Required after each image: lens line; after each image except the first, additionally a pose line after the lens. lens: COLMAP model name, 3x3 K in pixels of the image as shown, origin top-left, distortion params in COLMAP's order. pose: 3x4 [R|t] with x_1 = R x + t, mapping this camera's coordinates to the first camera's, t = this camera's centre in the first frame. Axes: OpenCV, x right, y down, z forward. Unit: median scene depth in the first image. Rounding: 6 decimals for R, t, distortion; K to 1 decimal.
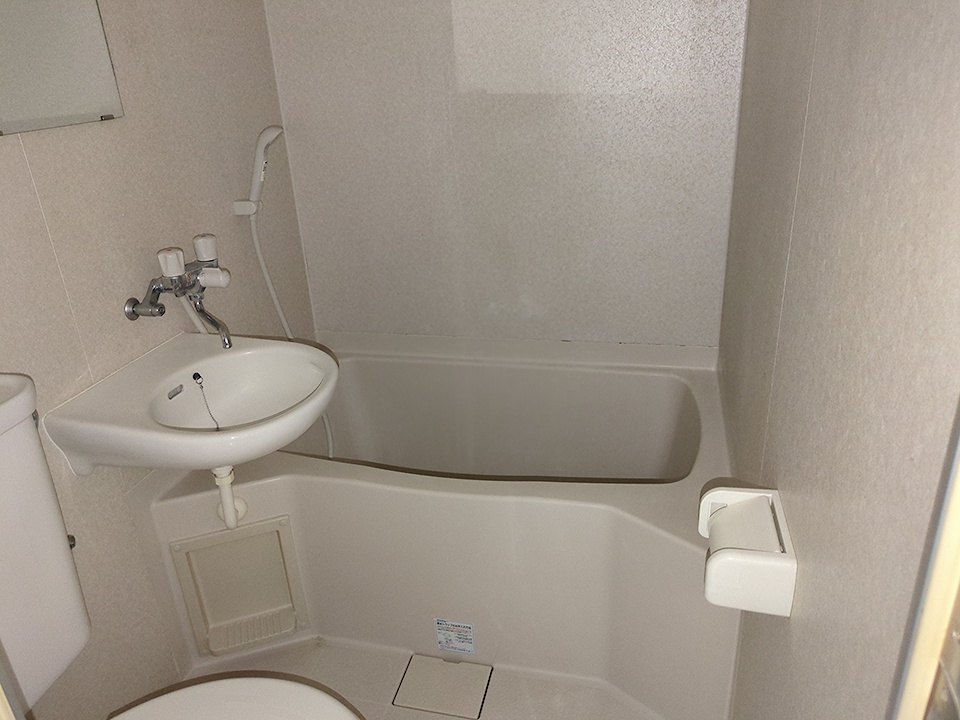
lens RADIAL K [[730.0, 0, 468.4], [0, 730.0, 361.2], [0, 0, 1]] dist [0.046095, -0.042585]
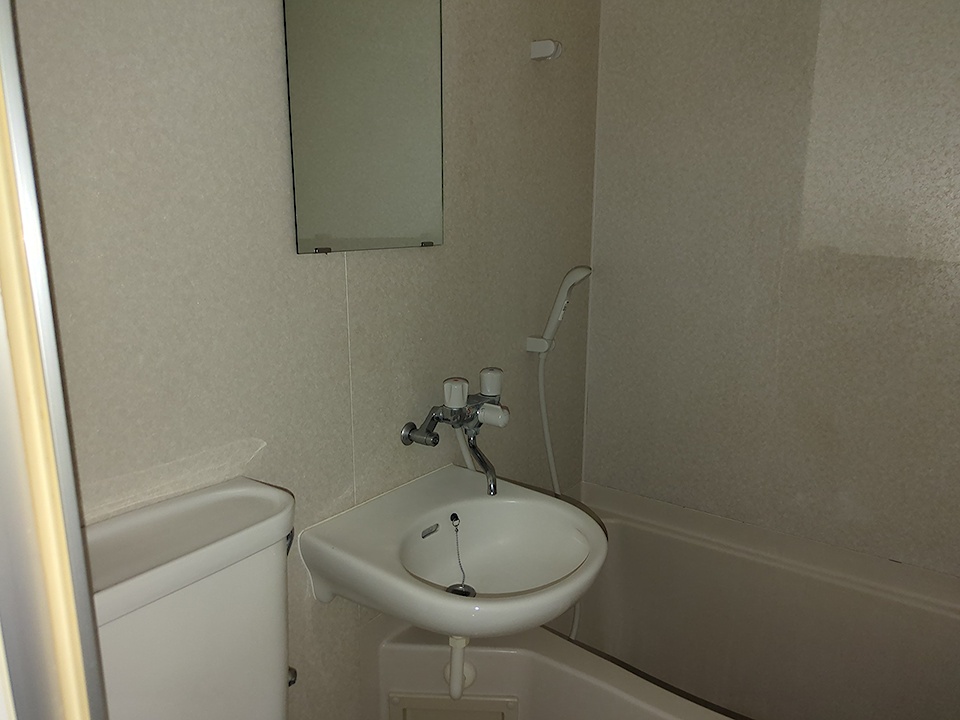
lens RADIAL K [[730.0, 0, 480.6], [0, 730.0, 365.3], [0, 0, 1]] dist [0.046095, -0.042585]
pose [[0.929112, 0.143748, -0.340715, -0.050460], [-0.202082, 0.968983, -0.142252, -0.036616], [0.309698, 0.201020, 0.929343, 0.110873]]
